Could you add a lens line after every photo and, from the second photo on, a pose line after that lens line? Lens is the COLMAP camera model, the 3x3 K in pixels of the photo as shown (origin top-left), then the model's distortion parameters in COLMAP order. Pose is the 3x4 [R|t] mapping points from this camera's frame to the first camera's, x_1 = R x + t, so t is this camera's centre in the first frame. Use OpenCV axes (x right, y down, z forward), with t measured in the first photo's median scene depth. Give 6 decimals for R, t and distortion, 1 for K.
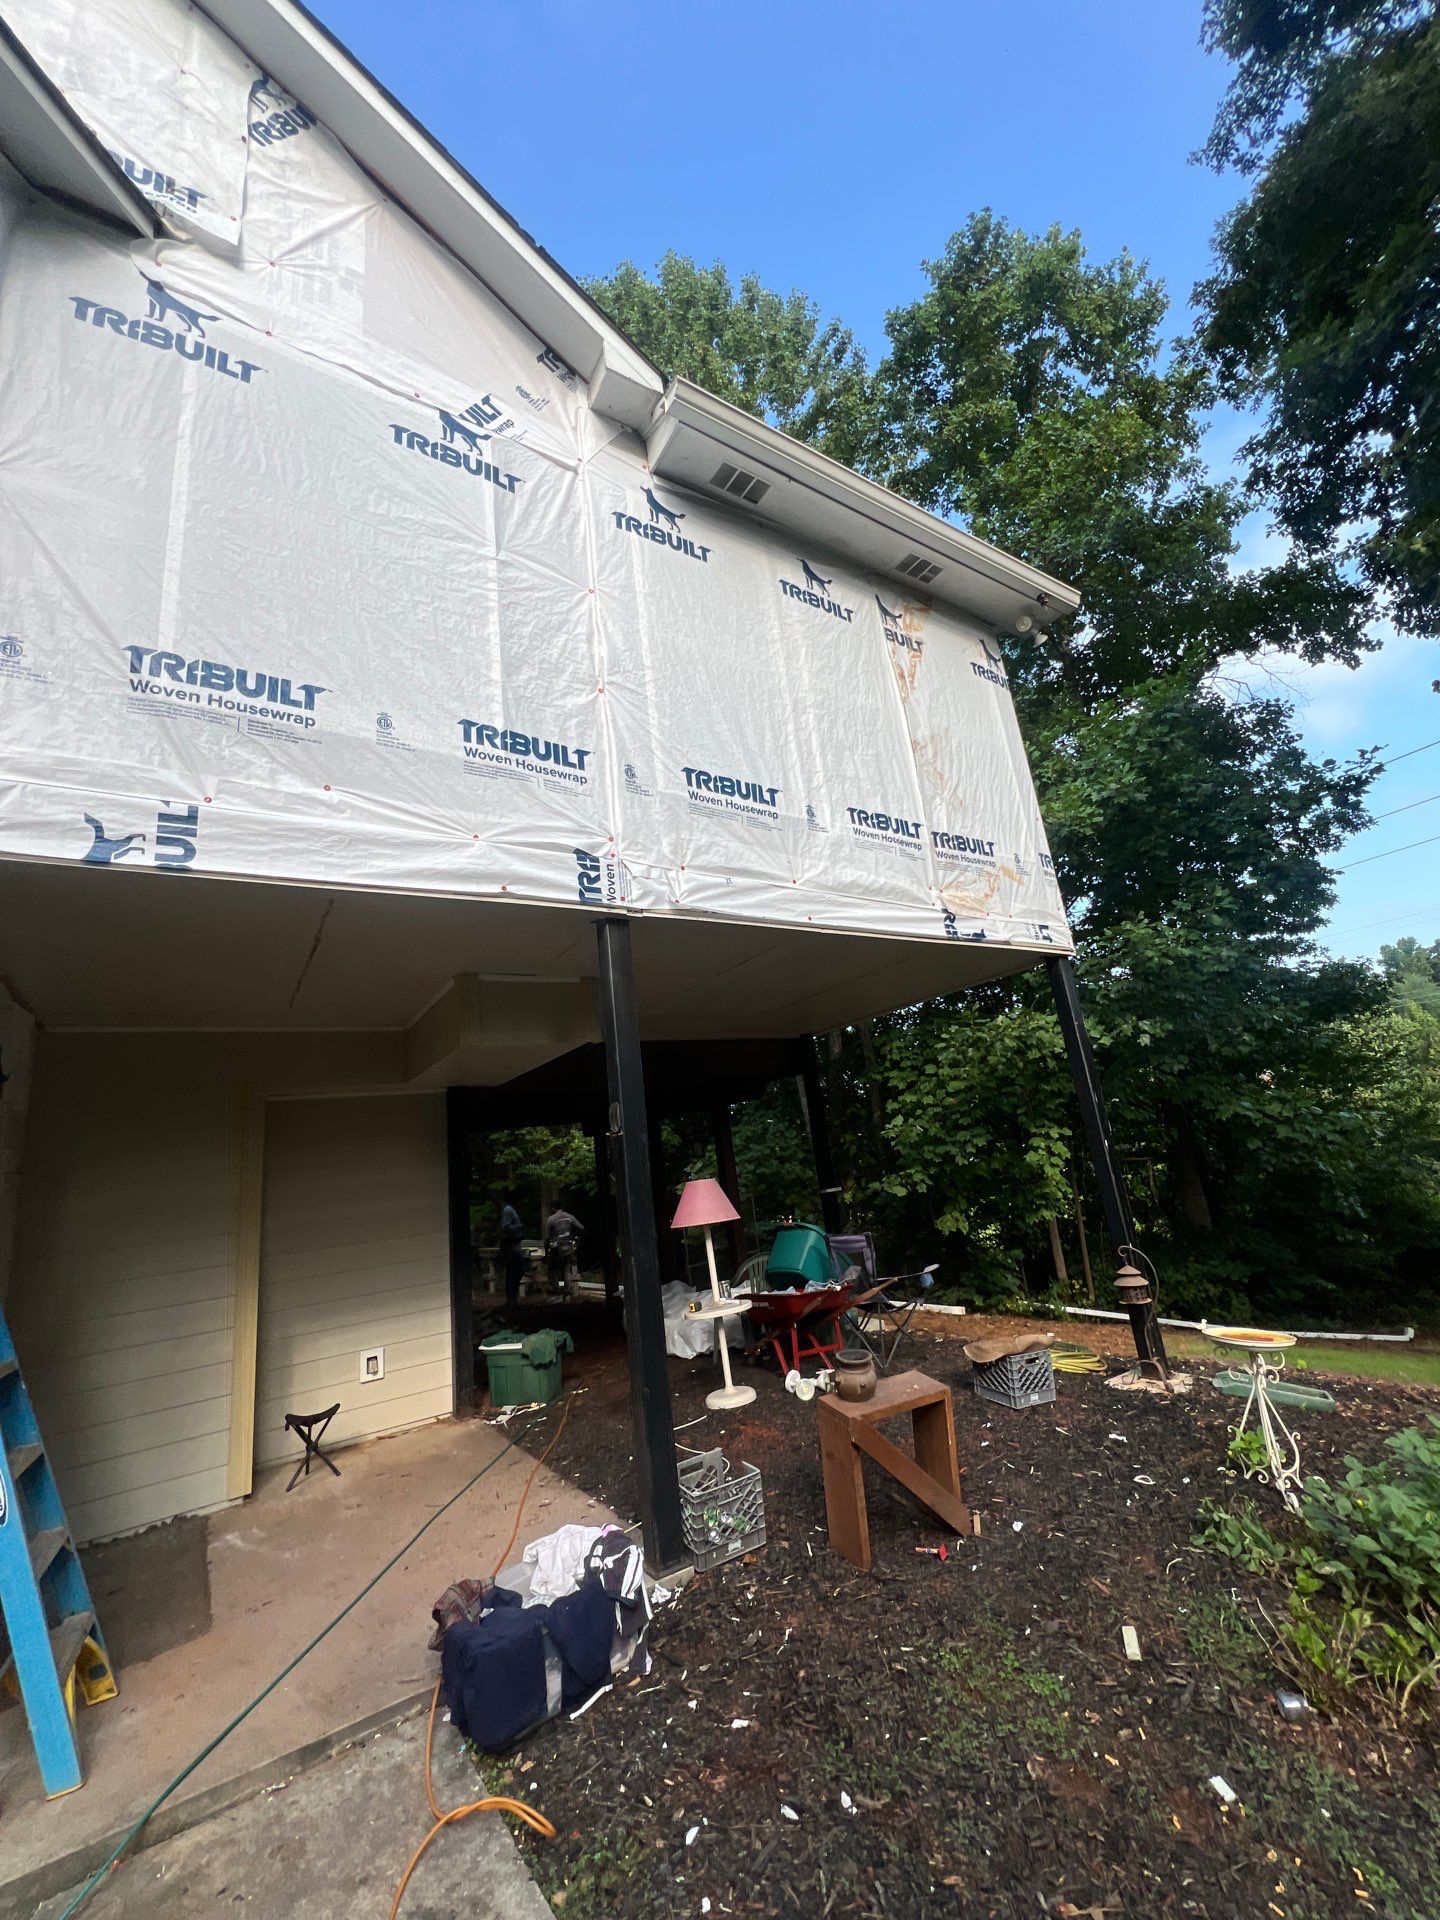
lens RADIAL K [[757.7, 0, 716.3], [0, 757.7, 958.8], [0, 0, 1]] dist [-0.004164, 0.000074]
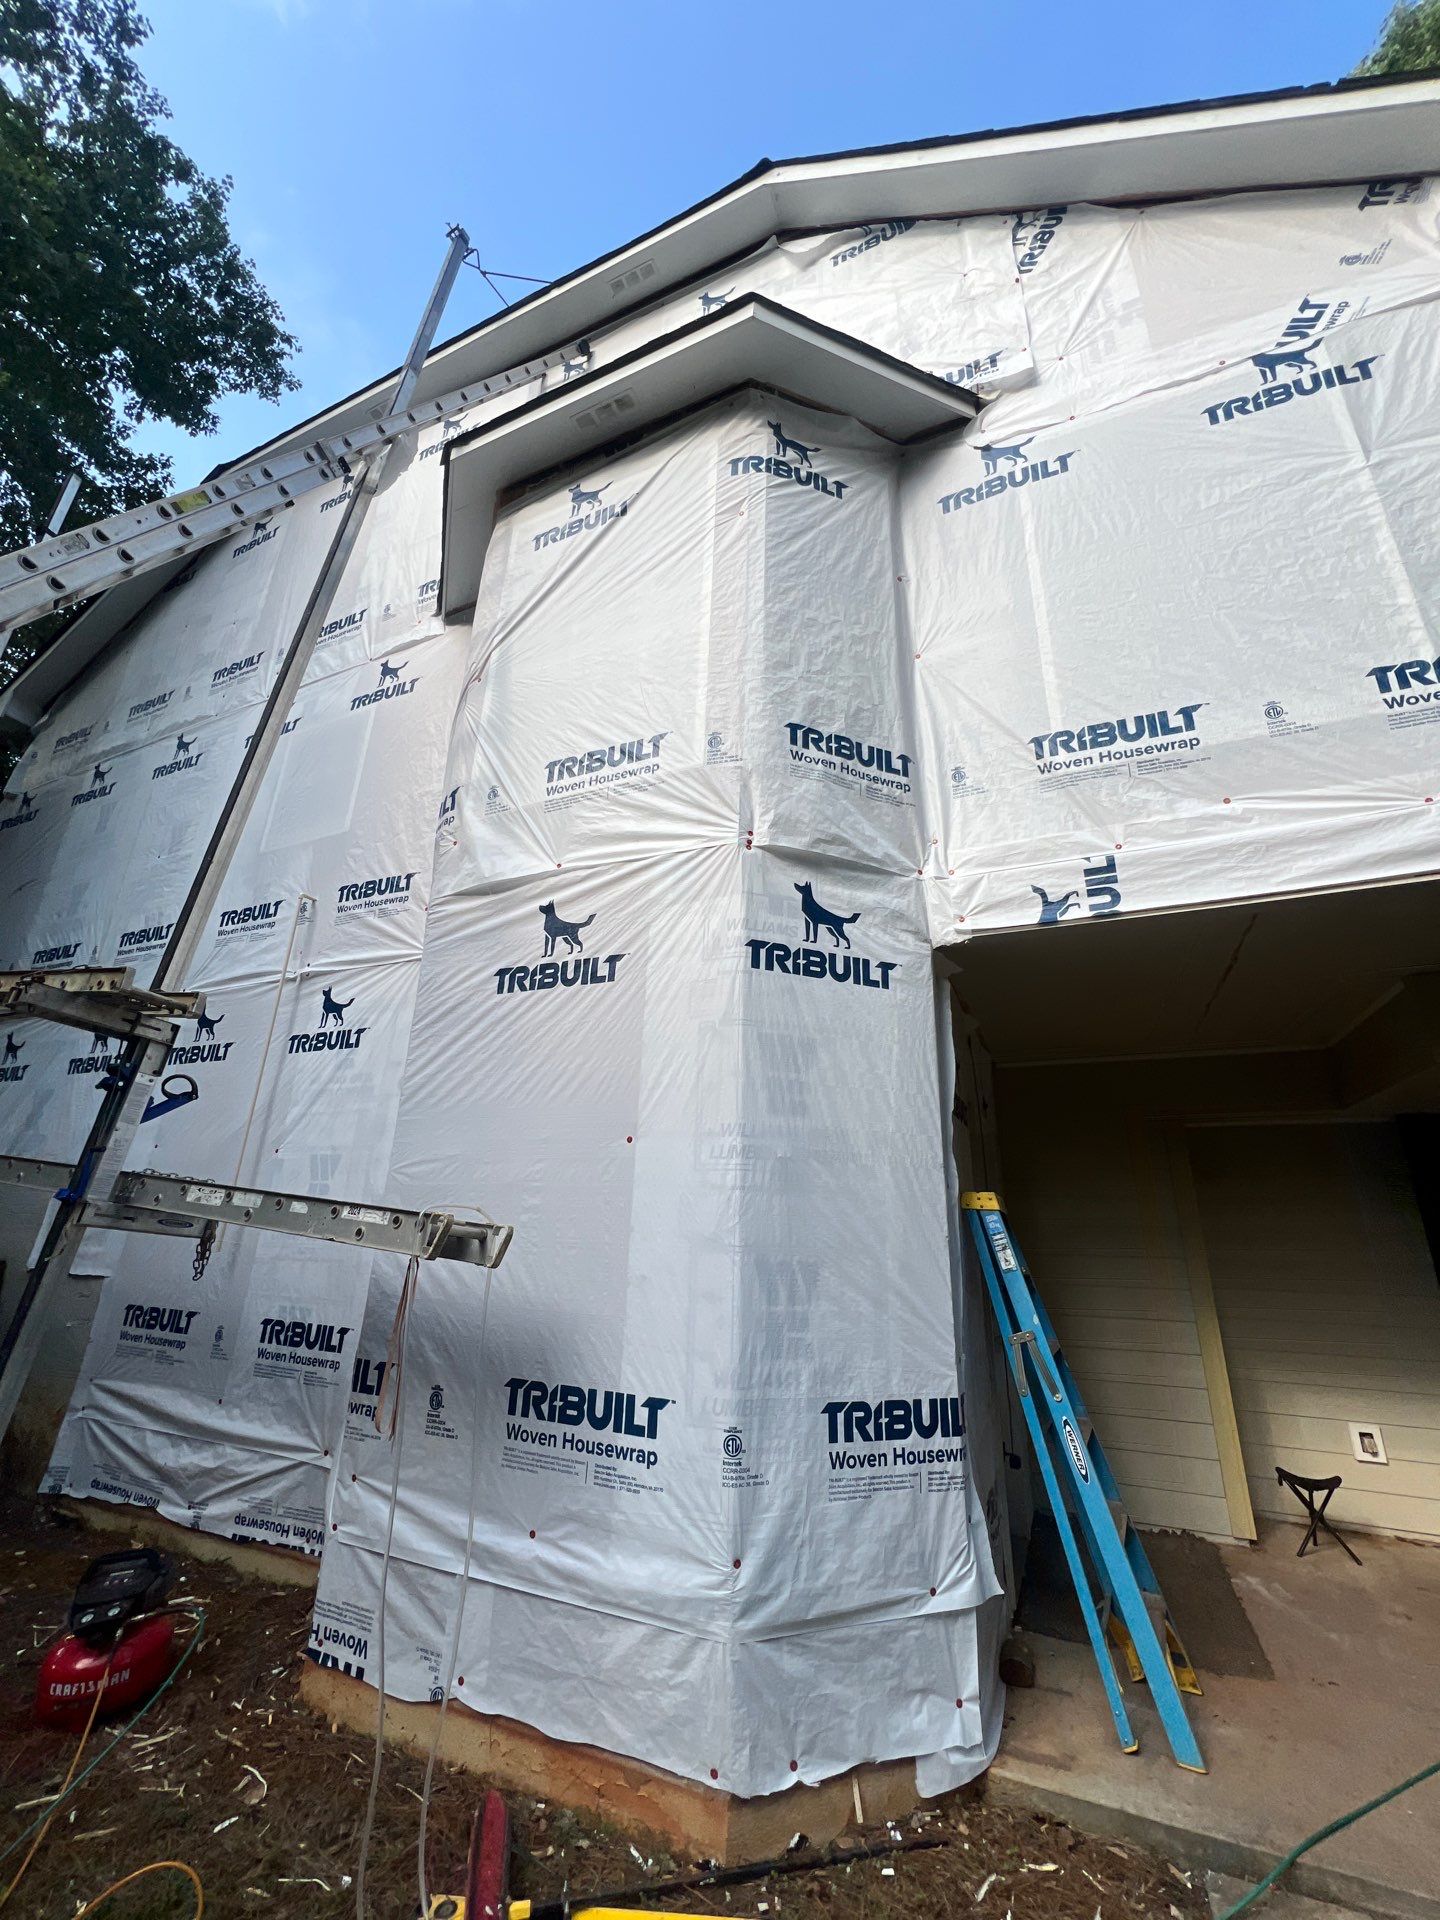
lens RADIAL K [[757.7, 0, 739.3], [0, 757.7, 959.9], [0, 0, 1]] dist [-0.004164, 0.000074]
pose [[0.547346, -0.156978, -0.822053, -0.096387], [0.130398, 0.986251, -0.101511, -0.010679], [0.826686, -0.051633, 0.560290, -0.056887]]
